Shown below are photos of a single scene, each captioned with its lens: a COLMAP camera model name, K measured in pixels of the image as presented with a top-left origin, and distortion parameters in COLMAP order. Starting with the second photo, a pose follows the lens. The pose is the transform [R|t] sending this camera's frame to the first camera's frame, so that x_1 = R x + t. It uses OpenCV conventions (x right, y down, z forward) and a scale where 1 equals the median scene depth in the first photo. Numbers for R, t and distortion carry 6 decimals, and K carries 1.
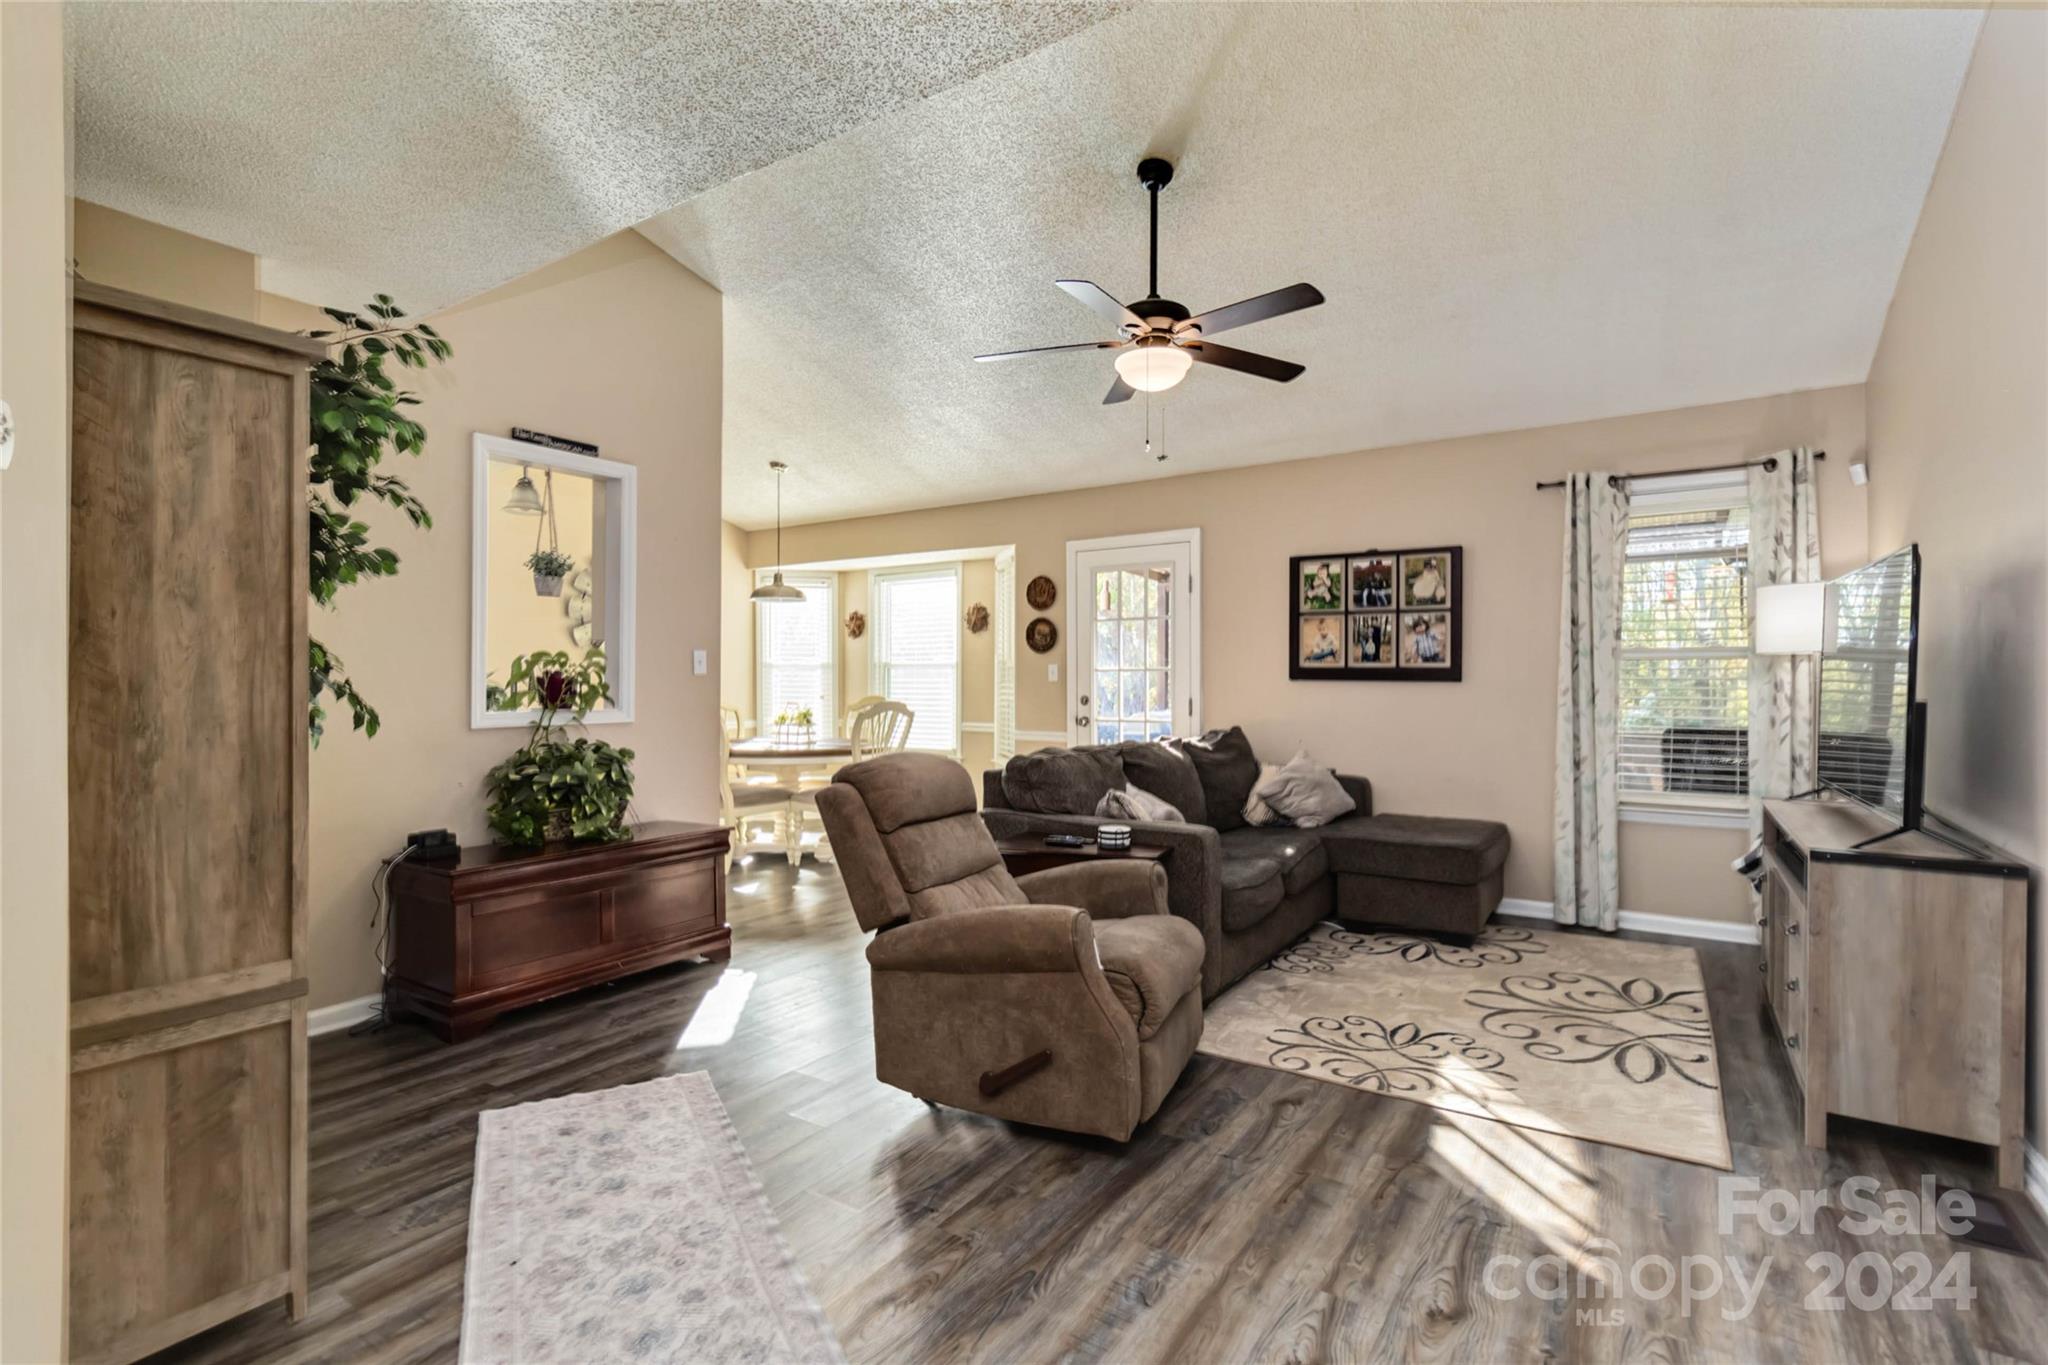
lens RADIAL K [[957.4, 0, 1027.3], [0, 957.4, 683.3], [0, 0, 1]] dist [-0.003381, 0.001158]
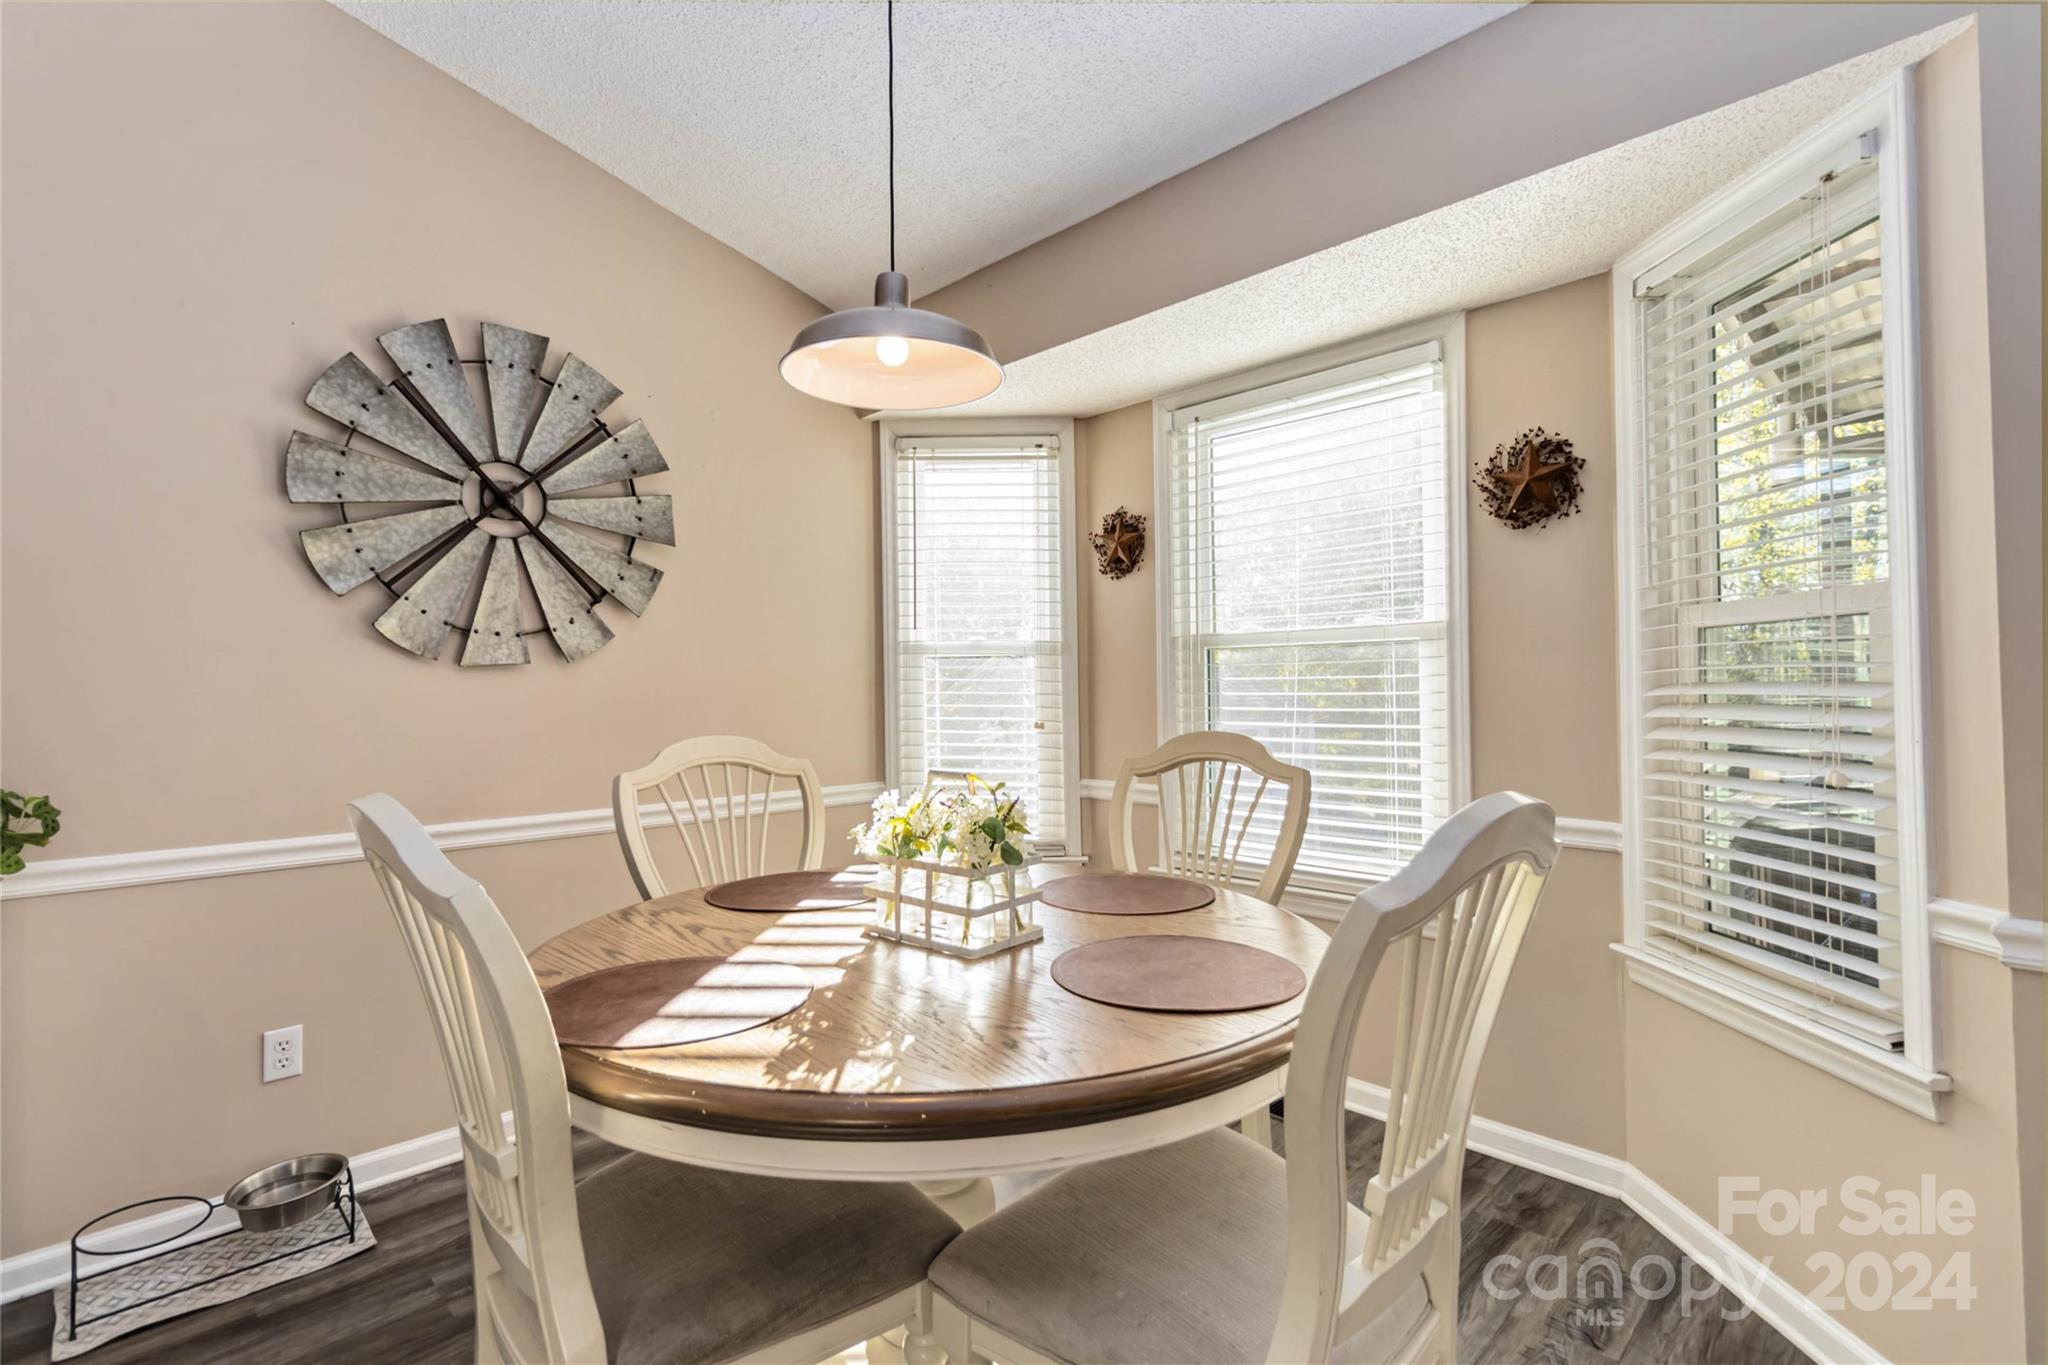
lens RADIAL K [[957.4, 0, 1021.4], [0, 957.4, 672.7], [0, 0, 1]] dist [-0.003381, 0.001158]
pose [[0.978371, -0.012889, -0.206457, -0.245864], [0.010635, 0.999871, -0.012026, -0.005583], [0.206585, 0.009571, 0.978382, 1.072464]]
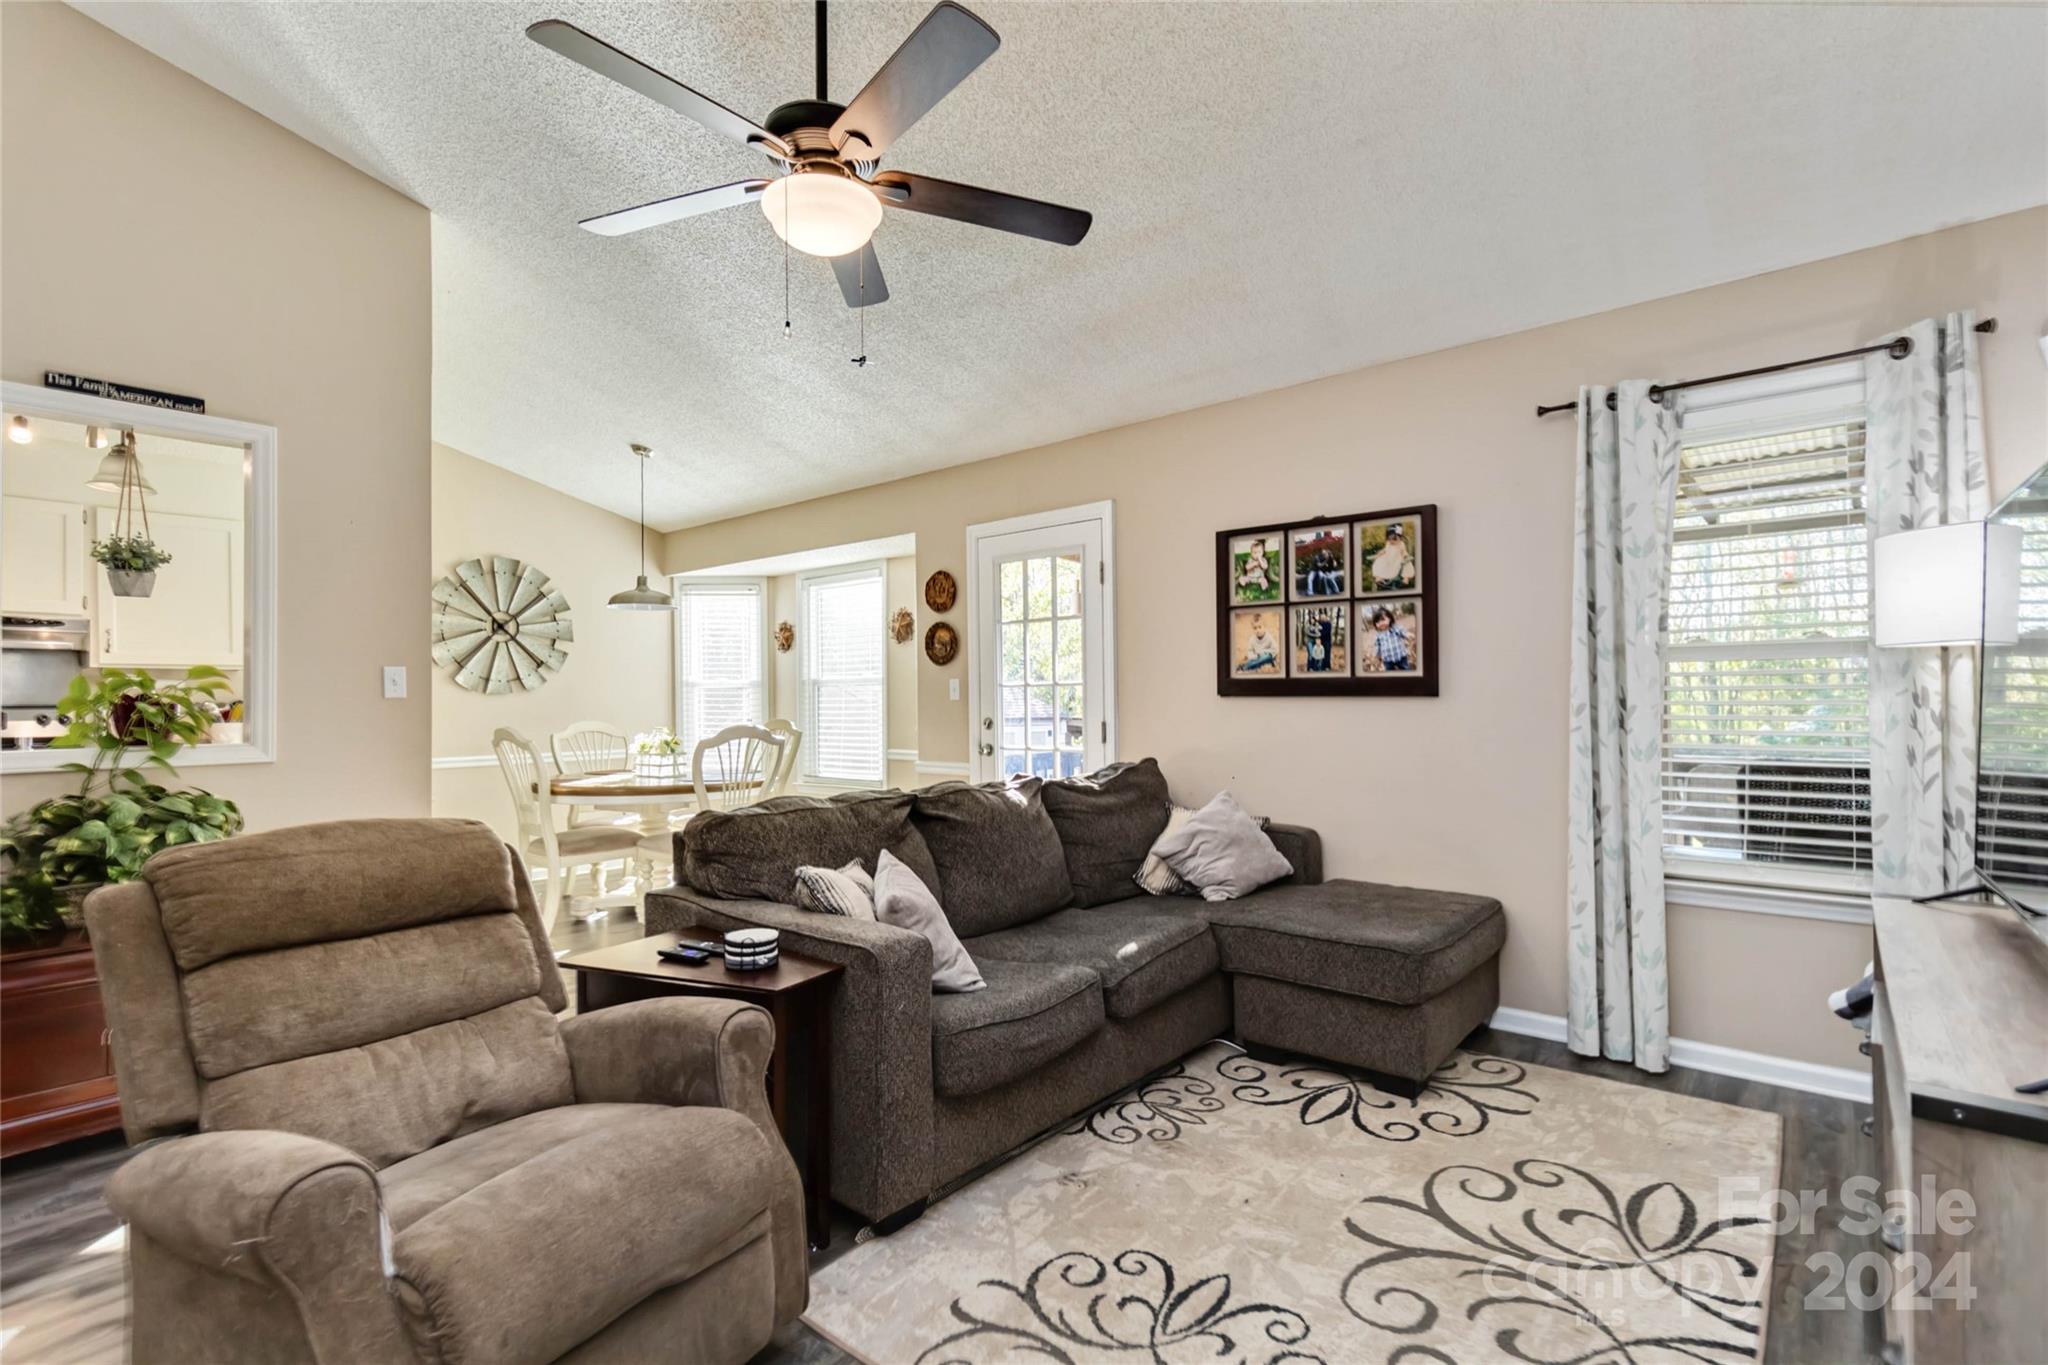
lens RADIAL K [[957.4, 0, 1029.4], [0, 957.4, 694.5], [0, 0, 1]] dist [-0.003381, 0.001158]
pose [[0.993318, -0.010819, -0.114901, 0.252737], [0.010193, 0.999930, -0.006039, -0.001939], [0.114958, 0.004828, 0.993359, 0.282439]]
